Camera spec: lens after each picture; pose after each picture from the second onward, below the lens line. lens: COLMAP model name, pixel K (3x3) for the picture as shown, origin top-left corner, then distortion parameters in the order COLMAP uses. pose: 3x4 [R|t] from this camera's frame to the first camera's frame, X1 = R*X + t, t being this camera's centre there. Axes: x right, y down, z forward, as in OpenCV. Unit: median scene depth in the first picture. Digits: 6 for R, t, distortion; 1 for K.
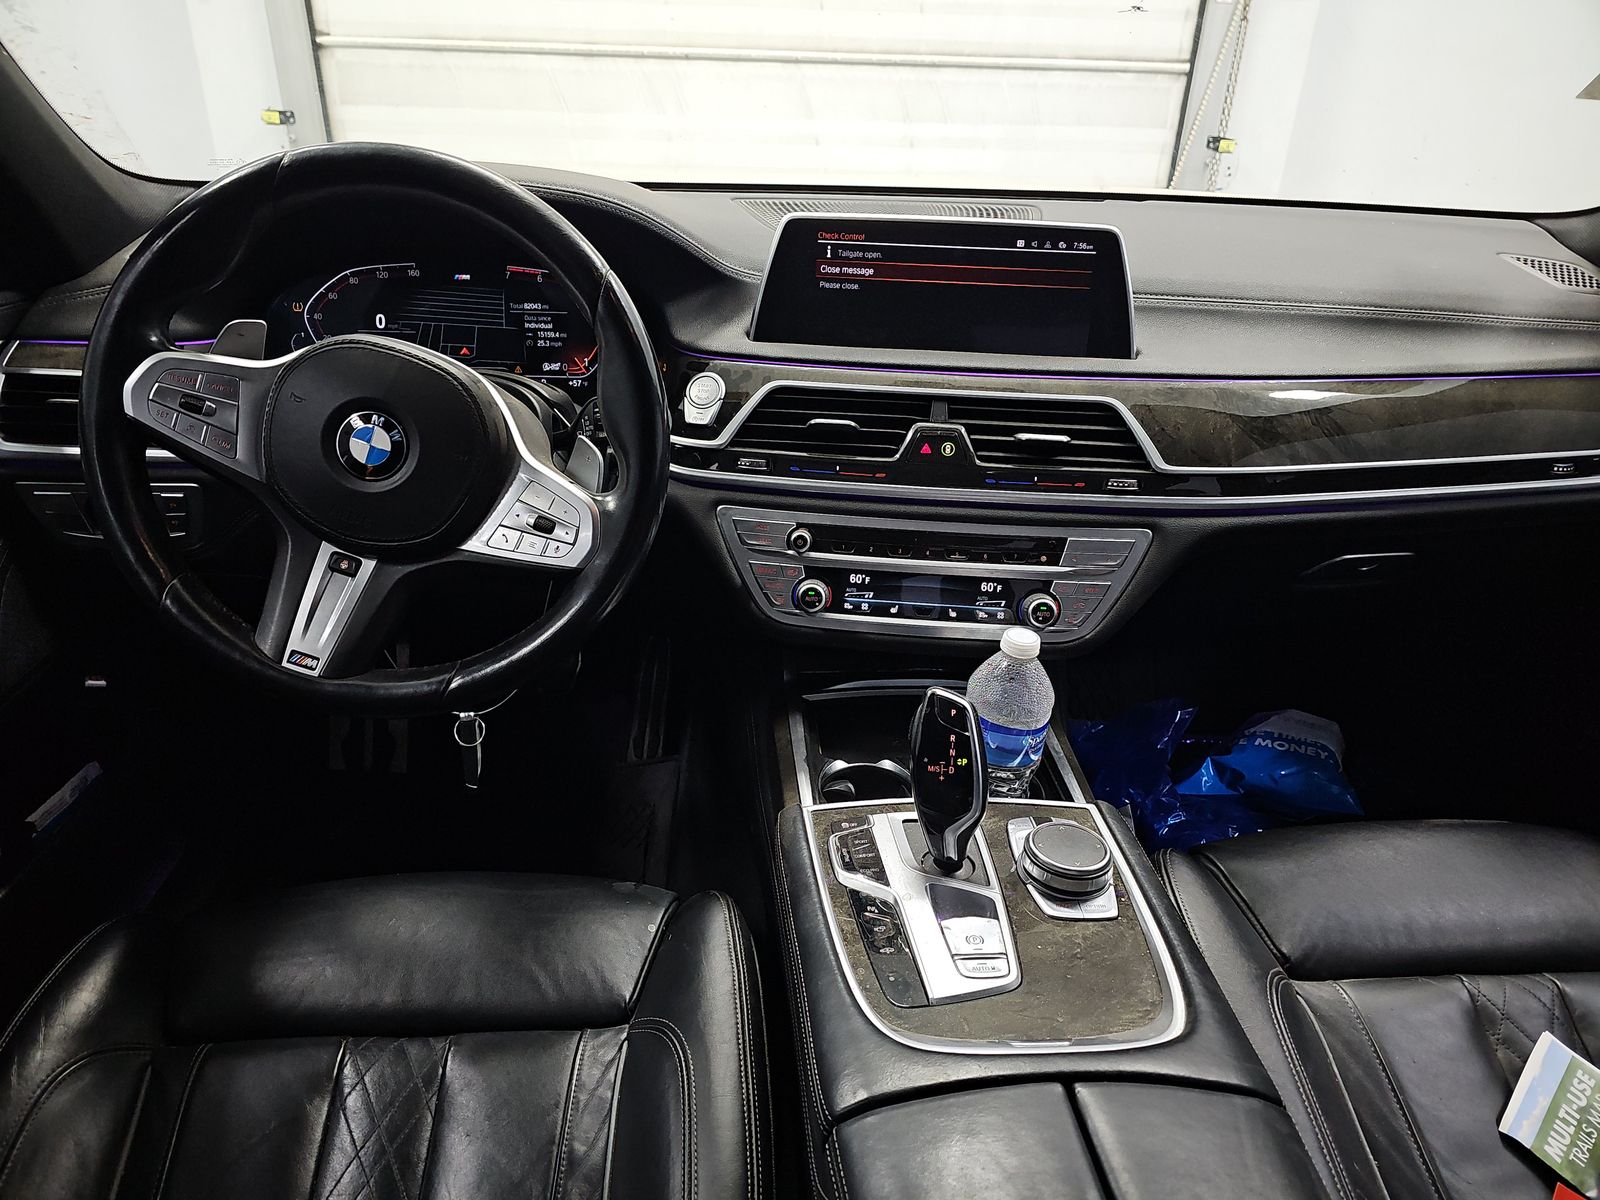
lens RADIAL K [[1042.3, 0, 795.1], [0, 1042.3, 609.3], [0, 0, 1]] dist [0.033707, -0.035118]
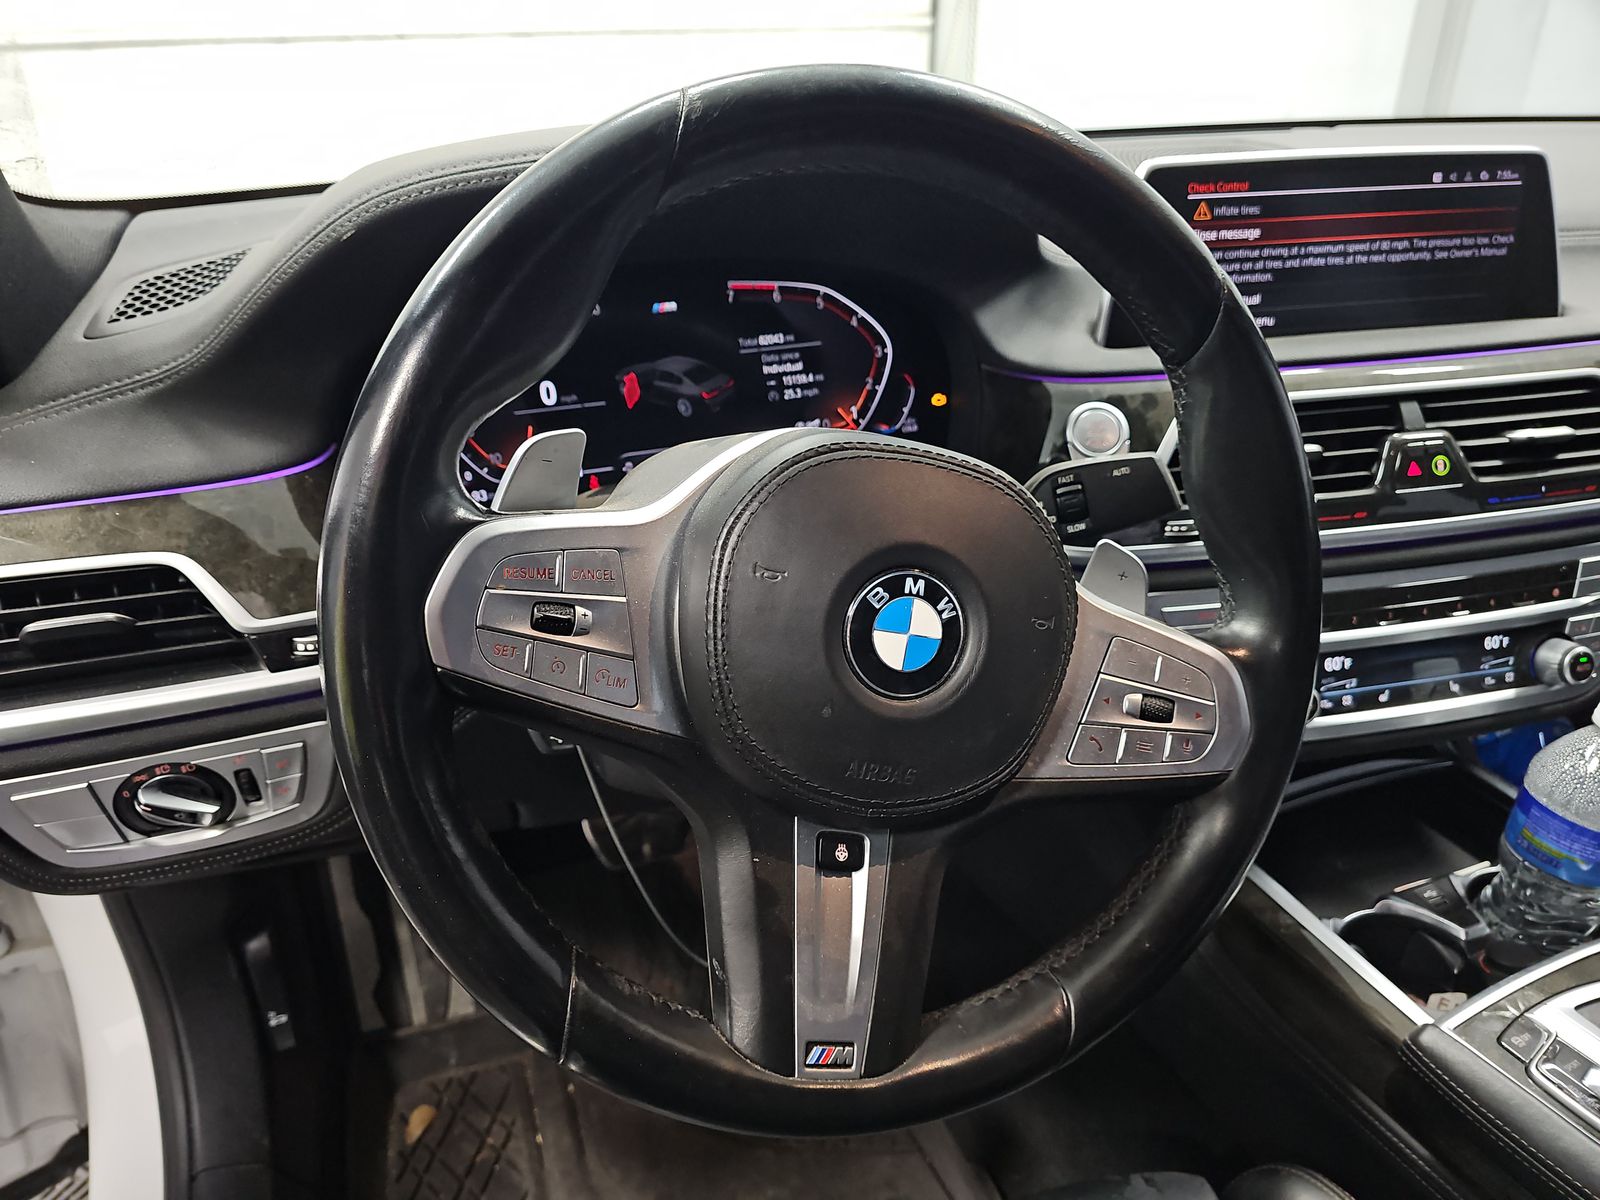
lens RADIAL K [[1042.3, 0, 762.2], [0, 1042.3, 602.6], [0, 0, 1]] dist [0.033707, -0.035118]
pose [[0.957708, -0.175767, 0.227816, -0.467104], [0.174056, 0.984345, 0.027745, -0.157569], [-0.229127, 0.013082, 0.973309, 0.393696]]
